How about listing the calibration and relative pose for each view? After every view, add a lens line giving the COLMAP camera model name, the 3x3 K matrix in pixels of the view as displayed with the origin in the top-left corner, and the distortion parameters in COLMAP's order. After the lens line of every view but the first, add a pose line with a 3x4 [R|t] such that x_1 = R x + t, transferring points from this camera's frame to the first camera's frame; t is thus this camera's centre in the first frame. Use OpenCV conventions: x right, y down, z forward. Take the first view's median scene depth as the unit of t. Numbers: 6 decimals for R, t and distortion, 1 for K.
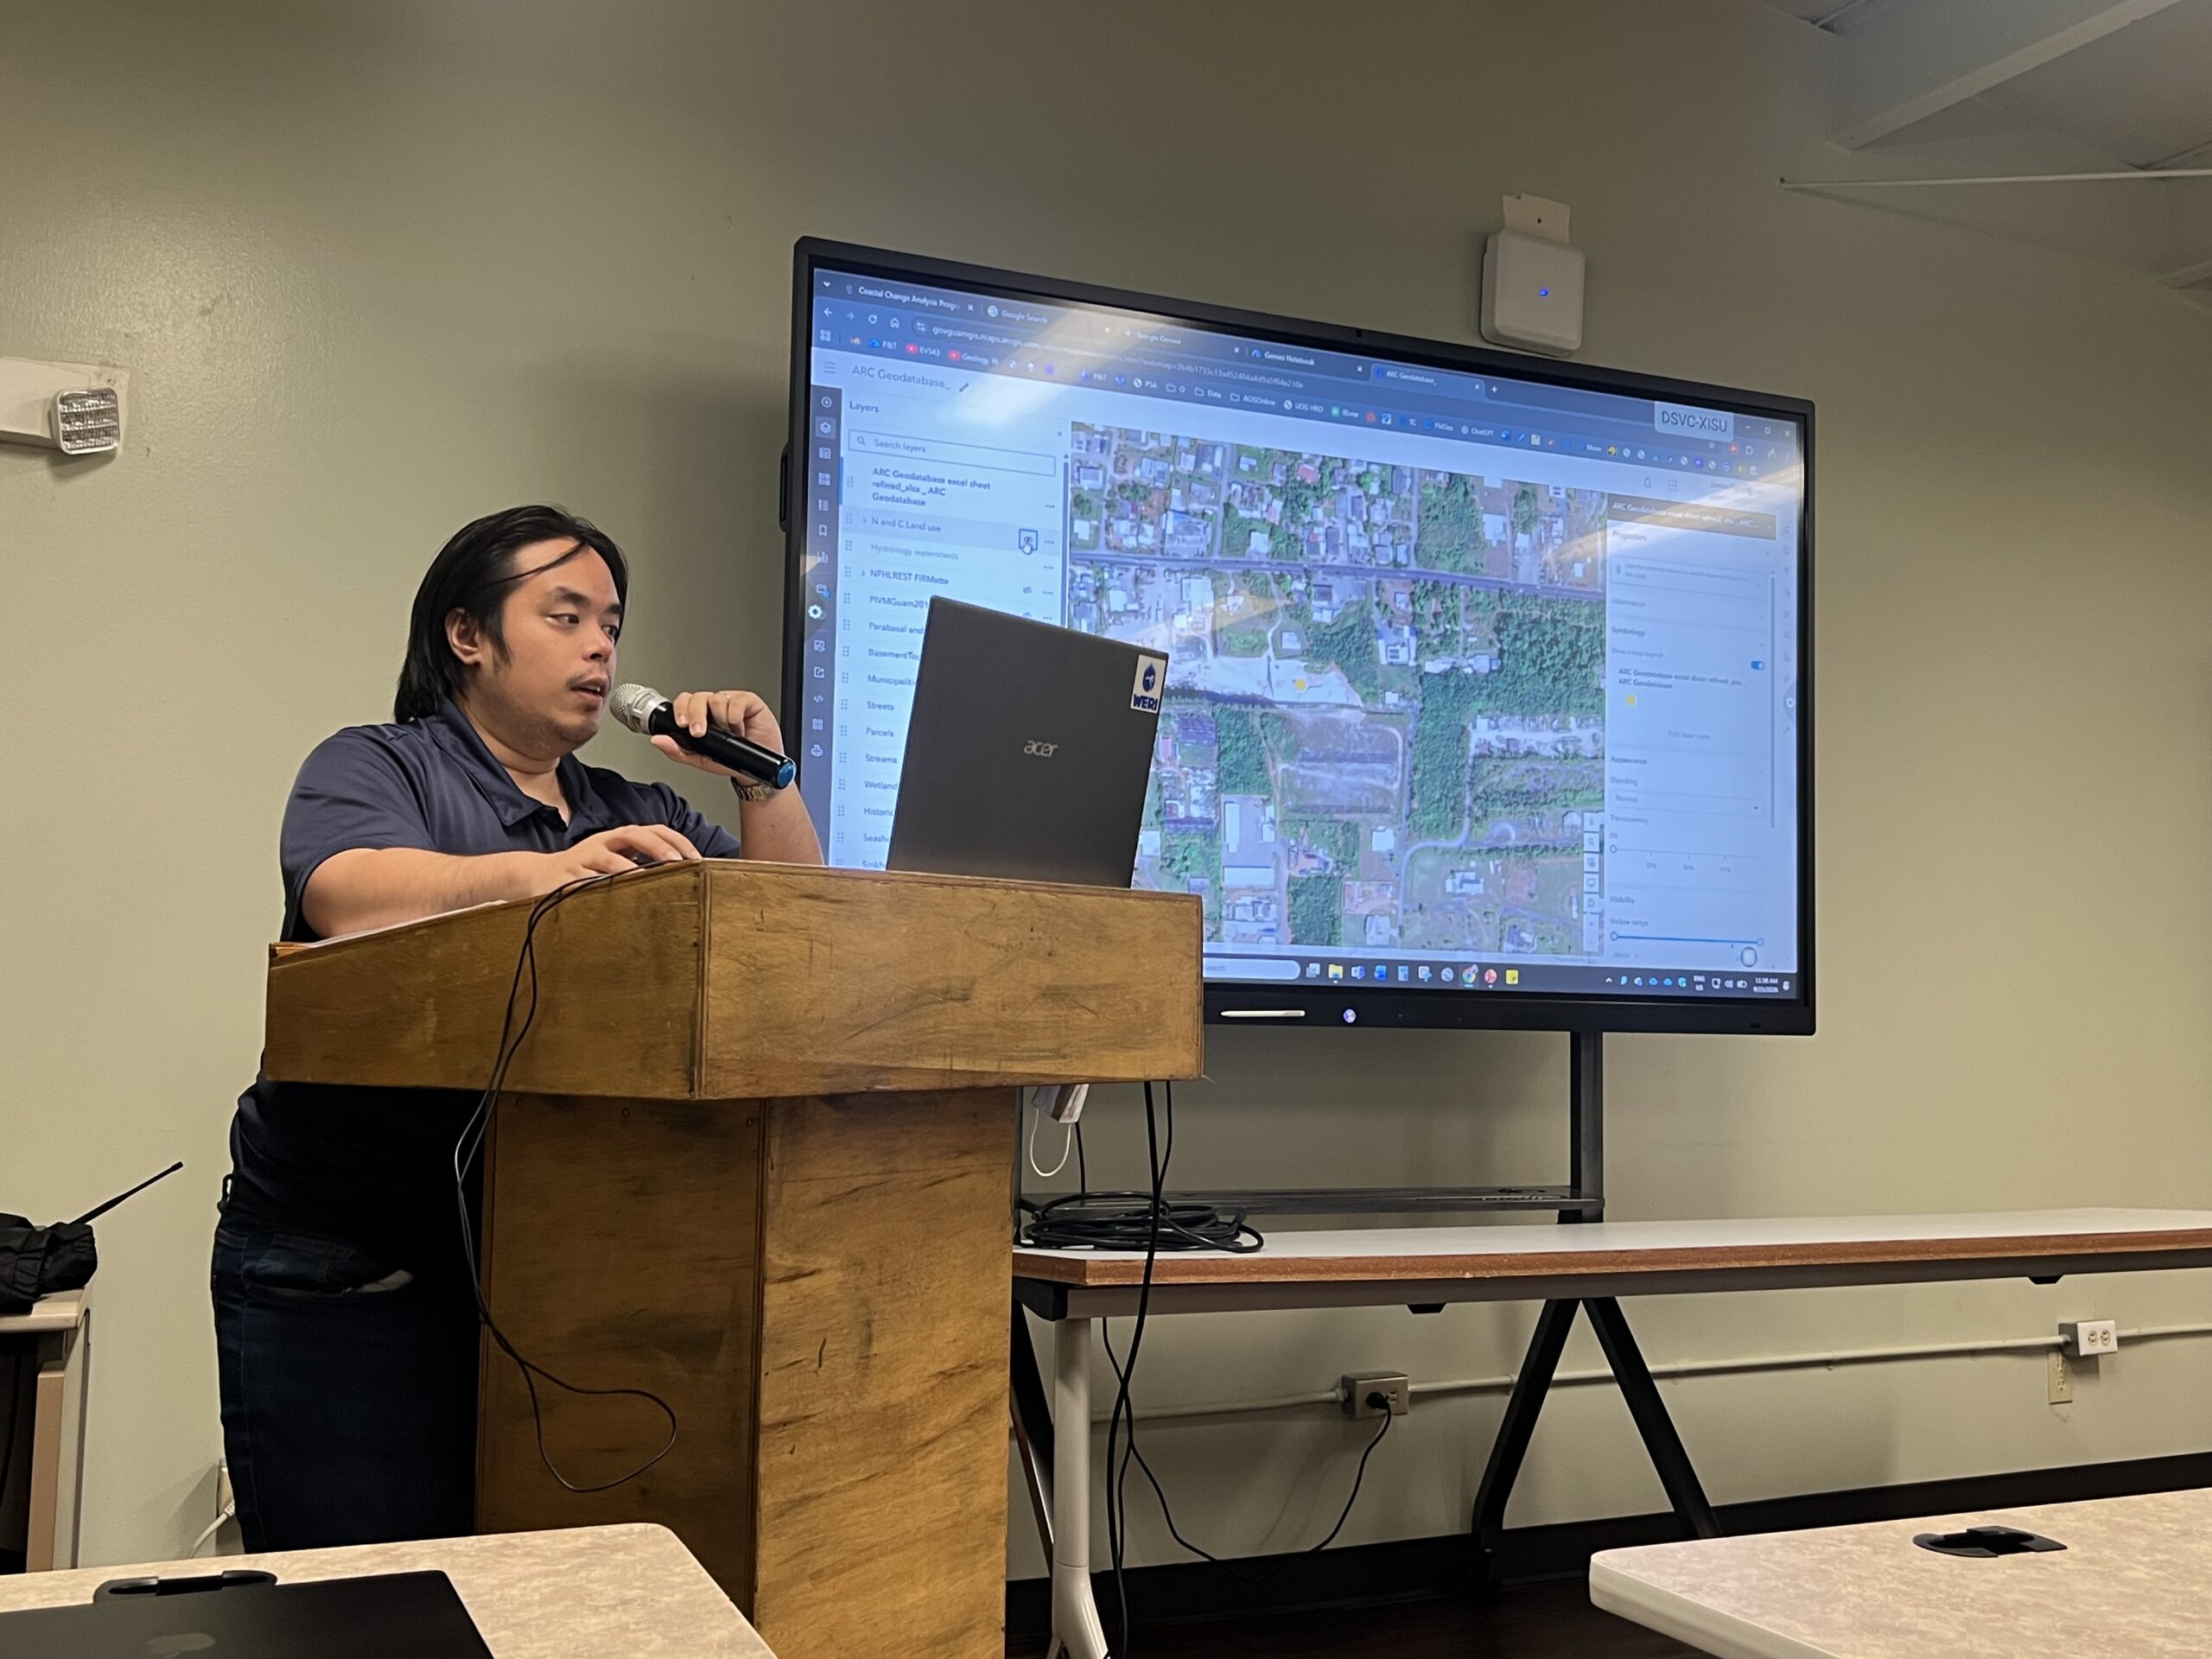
lens RADIAL K [[2220.0, 0, 1106.8], [0, 2220.0, 799.2], [0, 0, 1]] dist [0.041619, 0.000000]
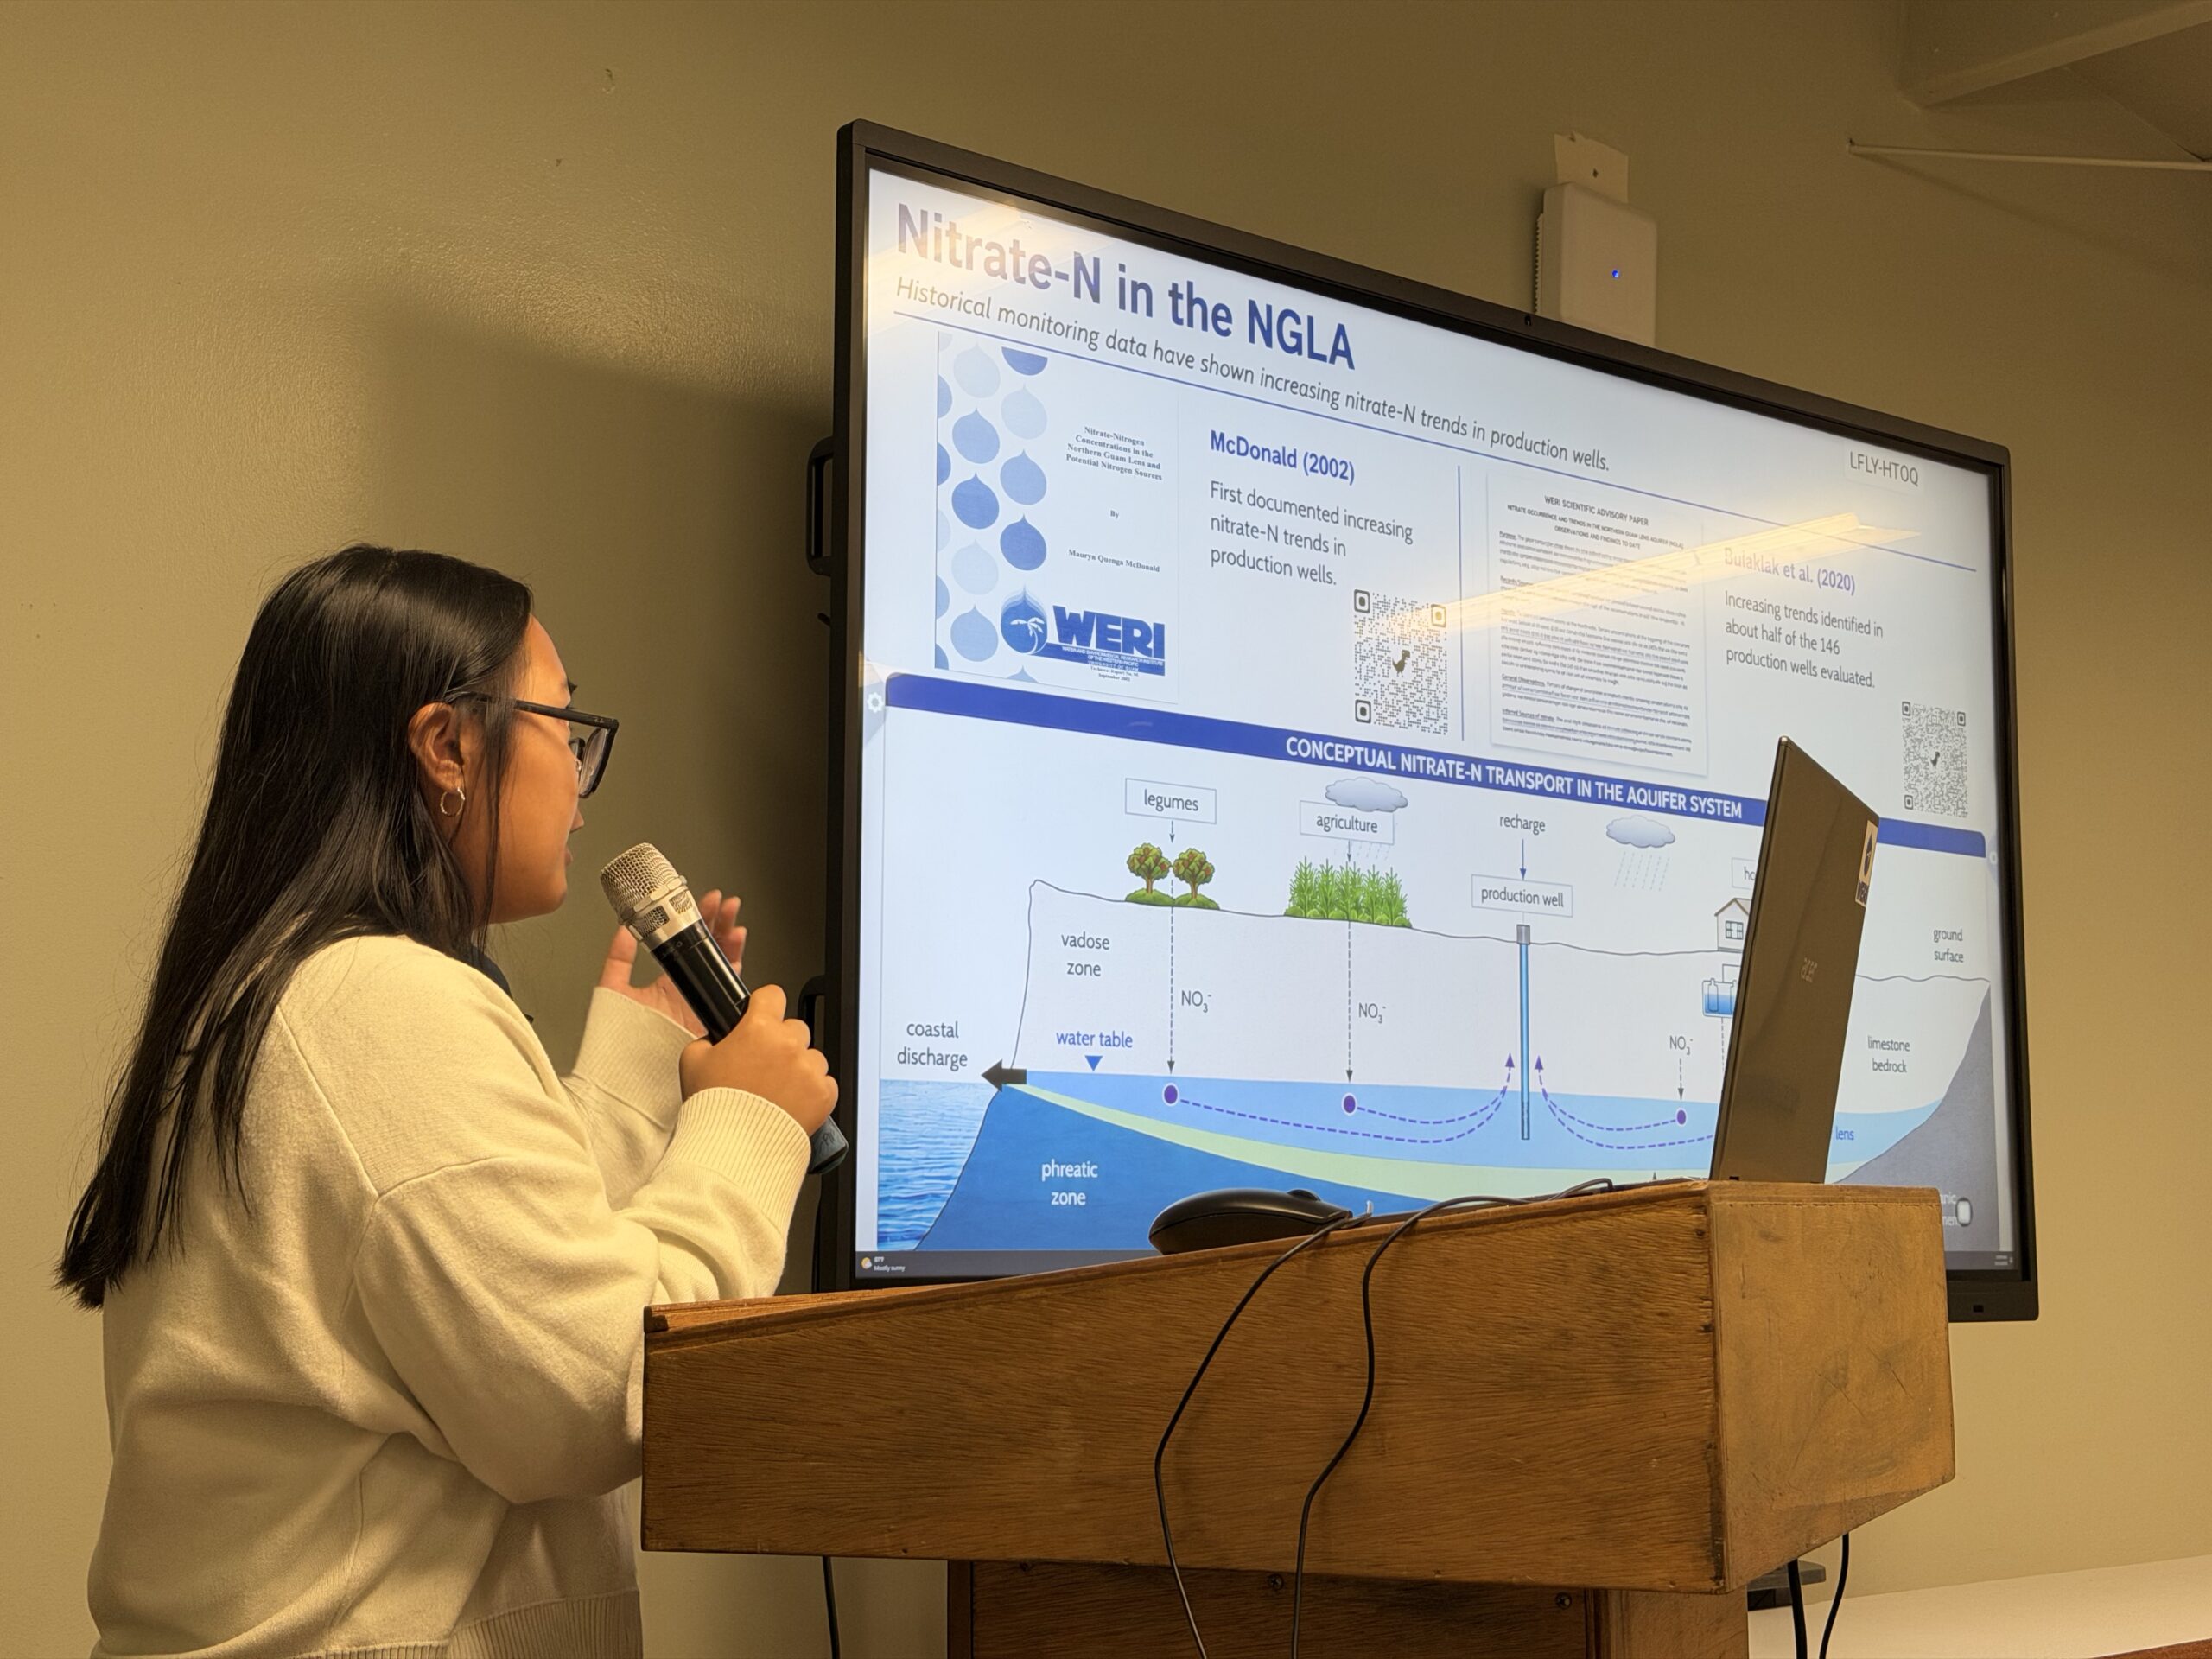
lens RADIAL K [[3143.5, 0, 1122.2], [0, 3143.5, 805.0], [0, 0, 1]] dist [0.121970, 0.000000]
pose [[0.956328, 0.019041, 0.291675, -0.242128], [-0.006269, 0.998983, -0.044659, -0.012256], [-0.292229, 0.040880, 0.955474, 0.088478]]
